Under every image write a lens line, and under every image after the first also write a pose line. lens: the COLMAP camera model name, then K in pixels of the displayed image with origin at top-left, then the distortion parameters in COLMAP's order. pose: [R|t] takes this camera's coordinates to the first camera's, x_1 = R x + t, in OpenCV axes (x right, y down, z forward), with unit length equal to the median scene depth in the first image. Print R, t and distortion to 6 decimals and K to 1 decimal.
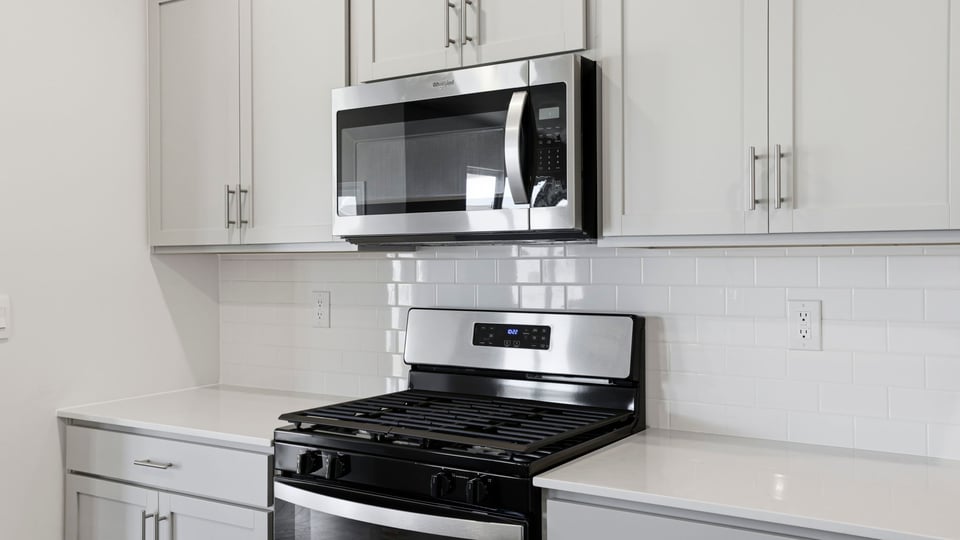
lens RADIAL K [[909.0, 0, 515.1], [0, 909.0, 260.0], [0, 0, 1]] dist [0.047124, 0.000000]
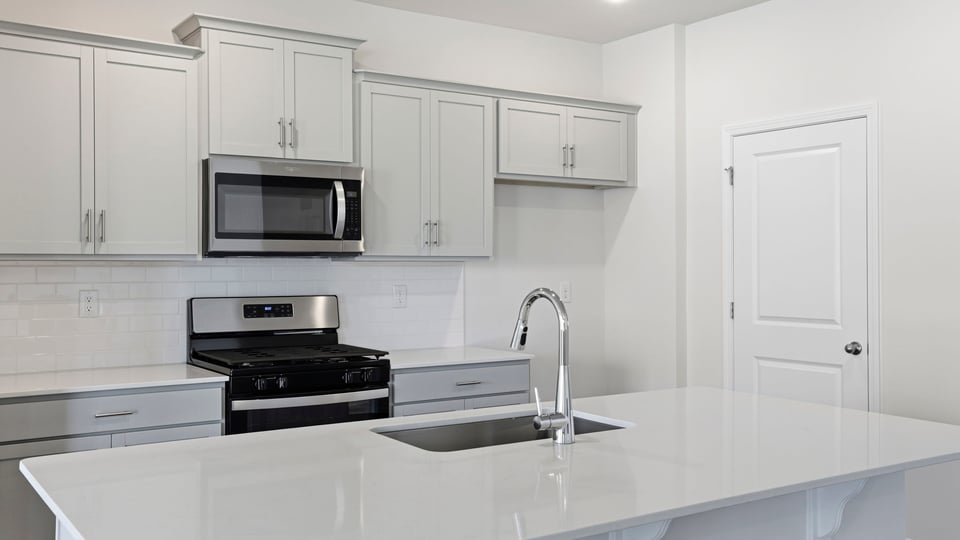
lens RADIAL K [[909.0, 0, 497.5], [0, 909.0, 215.3], [0, 0, 1]] dist [0.047124, 0.000000]
pose [[0.384274, 0.055905, 0.921525, -1.482567], [-0.001423, 0.998200, -0.059964, 0.006083], [-0.923218, 0.021731, 0.383662, -0.069459]]
